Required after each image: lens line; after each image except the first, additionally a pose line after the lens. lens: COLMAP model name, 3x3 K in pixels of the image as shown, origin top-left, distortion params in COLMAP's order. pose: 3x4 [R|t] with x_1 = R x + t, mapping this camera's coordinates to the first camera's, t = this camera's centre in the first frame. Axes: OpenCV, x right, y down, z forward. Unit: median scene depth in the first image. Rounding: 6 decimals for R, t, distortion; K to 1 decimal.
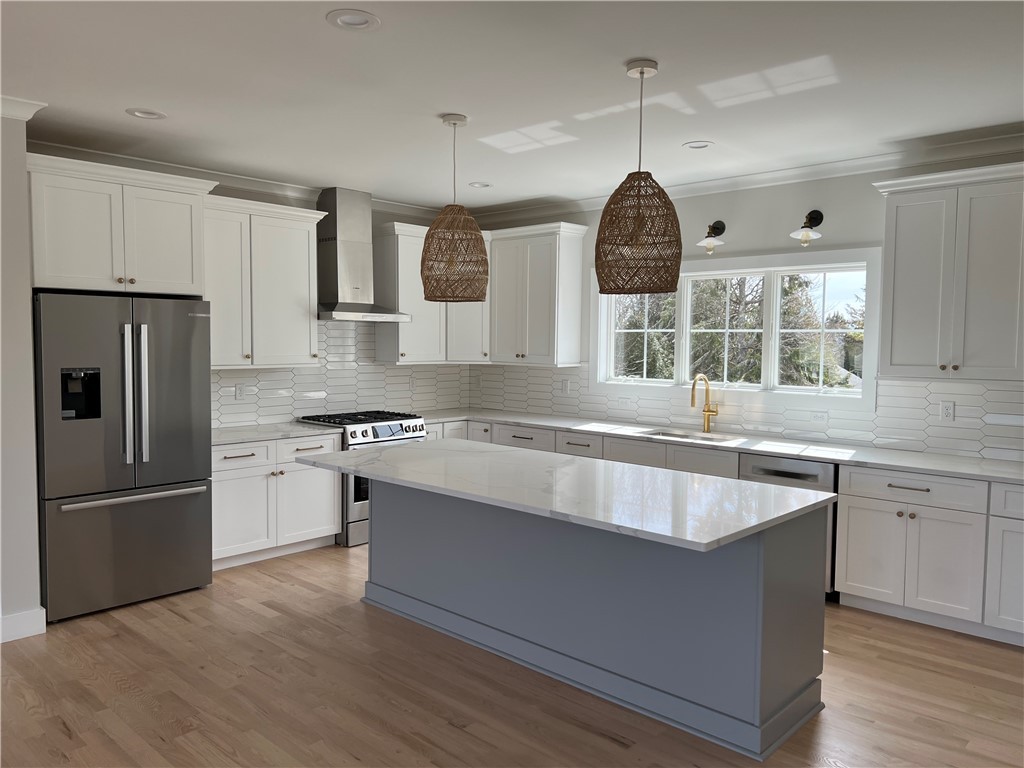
lens RADIAL K [[773.3, 0, 515.0], [0, 773.3, 380.5], [0, 0, 1]] dist [0.030534, -0.018078]
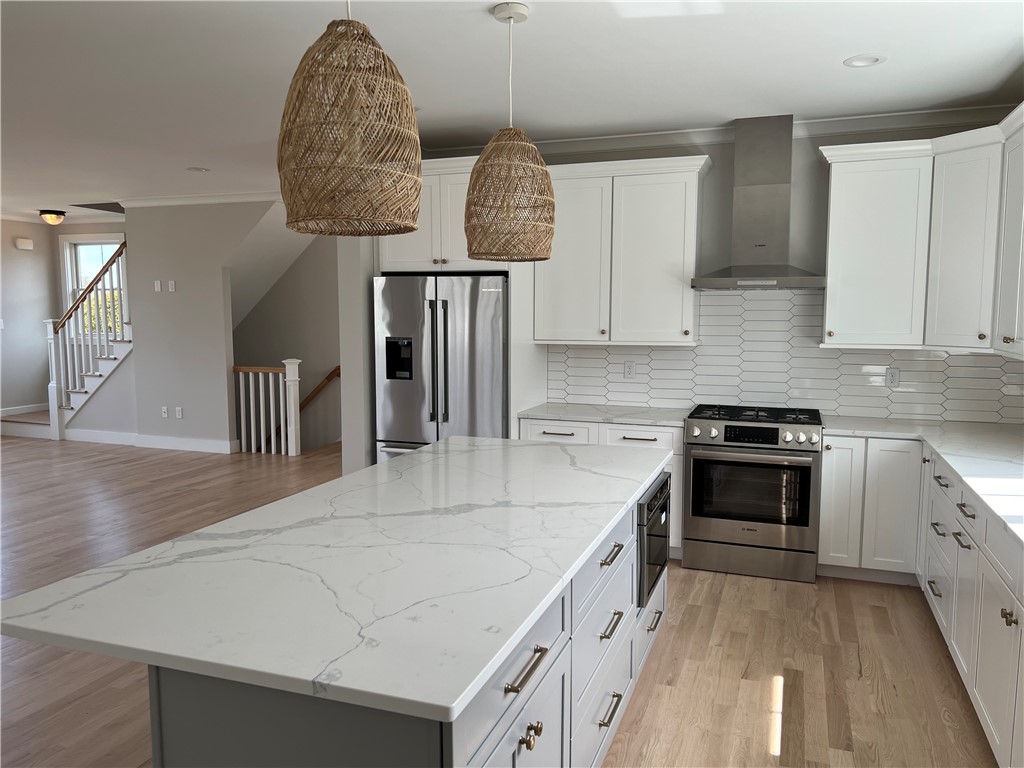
lens RADIAL K [[773.3, 0, 512.8], [0, 773.3, 387.1], [0, 0, 1]] dist [0.030534, -0.018078]
pose [[0.380931, 0.081561, -0.920999, 0.447397], [-0.048515, 0.996493, 0.068180, -0.021158], [0.923330, 0.018710, 0.383552, 0.508371]]
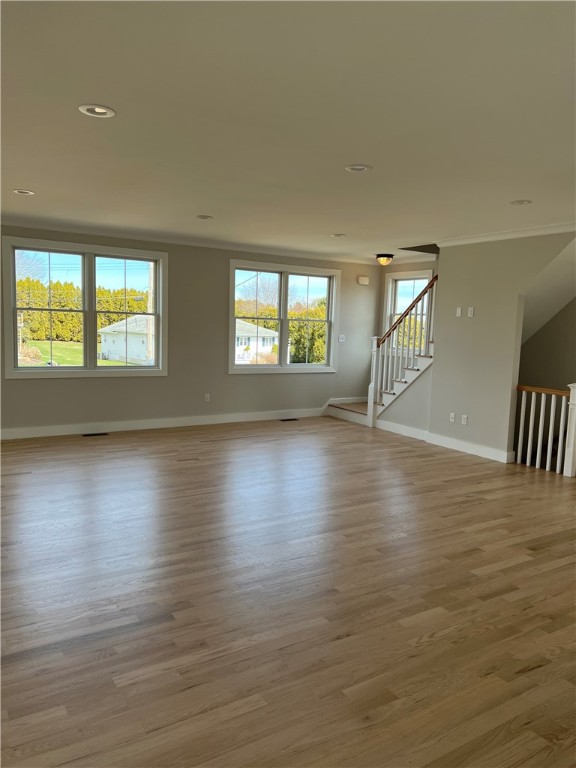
lens RADIAL K [[580.0, 0, 284.1], [0, 580.0, 389.3], [0, 0, 1]] dist [0.030534, -0.018078]
pose [[-0.272270, 0.088039, -0.958185, 0.182046], [-0.091114, 0.988972, 0.116758, -0.024233], [0.957897, 0.119094, -0.261246, 0.430585]]
